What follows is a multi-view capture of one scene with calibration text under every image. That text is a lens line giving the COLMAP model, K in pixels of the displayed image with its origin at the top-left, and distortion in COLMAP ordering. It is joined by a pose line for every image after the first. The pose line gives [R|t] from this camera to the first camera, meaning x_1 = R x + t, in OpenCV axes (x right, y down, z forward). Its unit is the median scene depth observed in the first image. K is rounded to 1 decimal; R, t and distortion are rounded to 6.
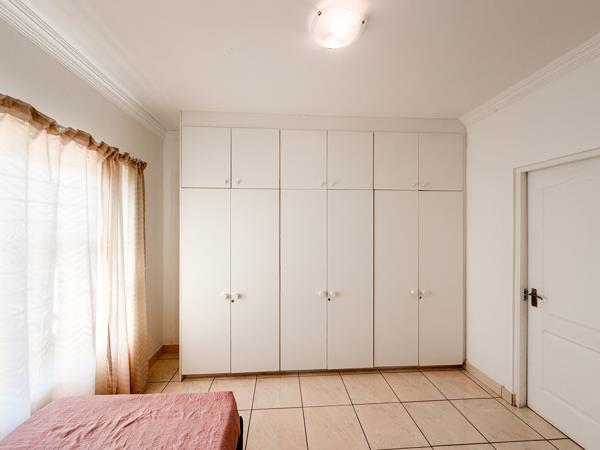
lens RADIAL K [[243.7, 0, 299.1], [0, 243.7, 226.7], [0, 0, 1]] dist [0.000080, -0.000001]
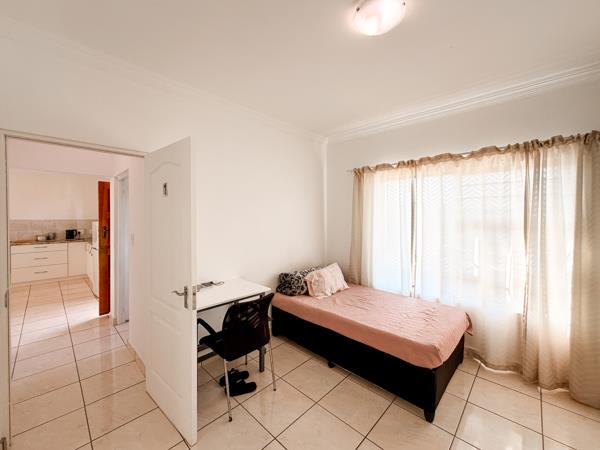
lens RADIAL K [[243.7, 0, 299.9], [0, 243.7, 221.9], [0, 0, 1]] dist [0.000080, -0.000001]
pose [[-0.742263, 0.011721, -0.670006, 1.006718], [0.005400, 0.999919, 0.011511, 0.040998], [0.670087, 0.004927, -0.742267, 1.424491]]
